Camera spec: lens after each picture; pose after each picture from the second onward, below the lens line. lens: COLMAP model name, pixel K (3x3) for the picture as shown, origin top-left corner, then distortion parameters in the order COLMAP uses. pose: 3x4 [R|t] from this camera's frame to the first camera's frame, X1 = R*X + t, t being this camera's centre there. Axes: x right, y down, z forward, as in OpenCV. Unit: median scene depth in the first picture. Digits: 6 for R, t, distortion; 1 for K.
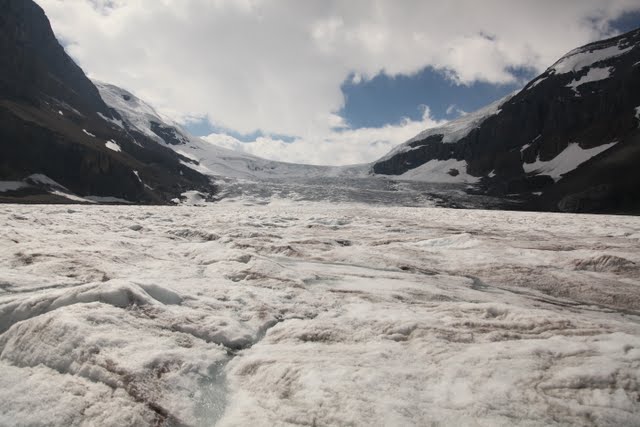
lens RADIAL K [[420.2, 0, 320.0], [0, 420.2, 213.5], [0, 0, 1]] dist [-0.066634, 0.000494]
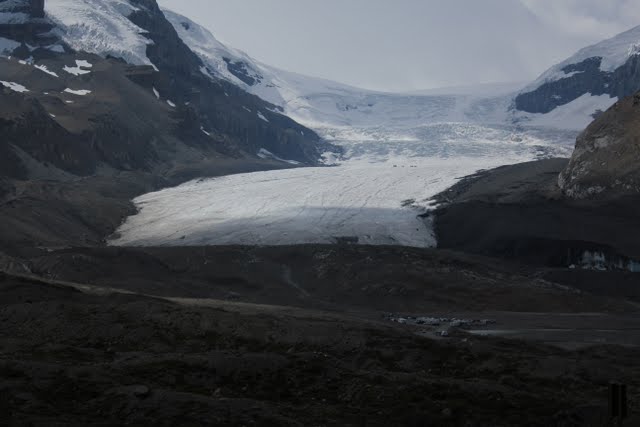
lens RADIAL K [[1801.0, 0, 320.0], [0, 1801.0, 213.5], [0, 0, 1]] dist [0.008585, 0.300109]
pose [[0.995557, -0.021620, -0.091641, 0.108070], [0.023568, 0.999518, 0.020229, 0.013370], [0.091160, -0.022299, 0.995587, -2.896432]]
